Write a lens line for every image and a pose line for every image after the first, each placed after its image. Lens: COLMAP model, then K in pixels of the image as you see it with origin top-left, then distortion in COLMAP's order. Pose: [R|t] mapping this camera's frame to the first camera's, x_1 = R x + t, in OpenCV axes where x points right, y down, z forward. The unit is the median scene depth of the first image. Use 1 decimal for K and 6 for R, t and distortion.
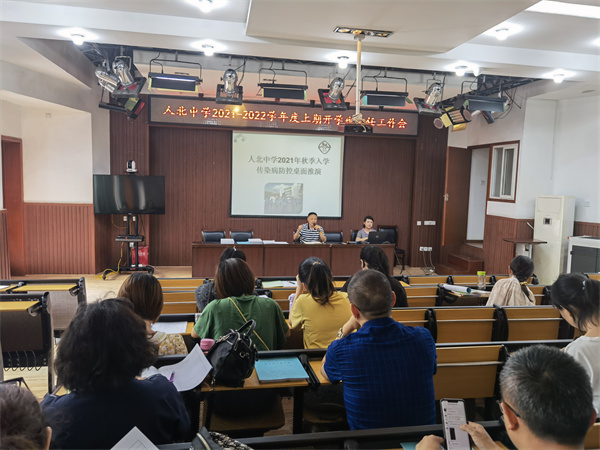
lens RADIAL K [[474.5, 0, 304.6], [0, 474.5, 221.8], [0, 0, 1]] dist [0.031147, 0.003487]
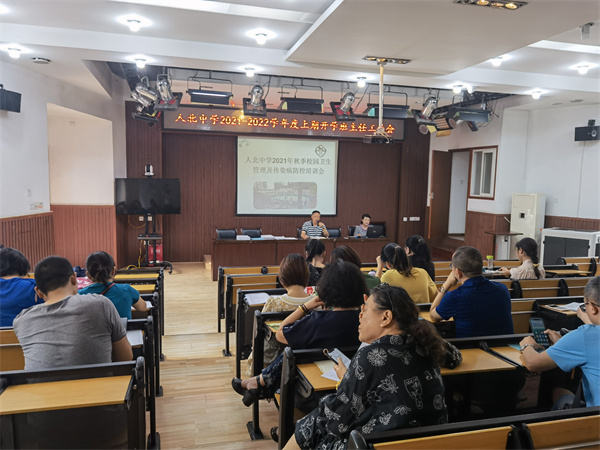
lens RADIAL K [[474.5, 0, 298.1], [0, 474.5, 226.8], [0, 0, 1]] dist [0.031147, 0.003487]
pose [[0.997344, -0.015131, 0.071252, -0.147682], [0.014145, 0.999797, 0.014316, 0.001930], [-0.071455, -0.013270, 0.997356, -0.144791]]
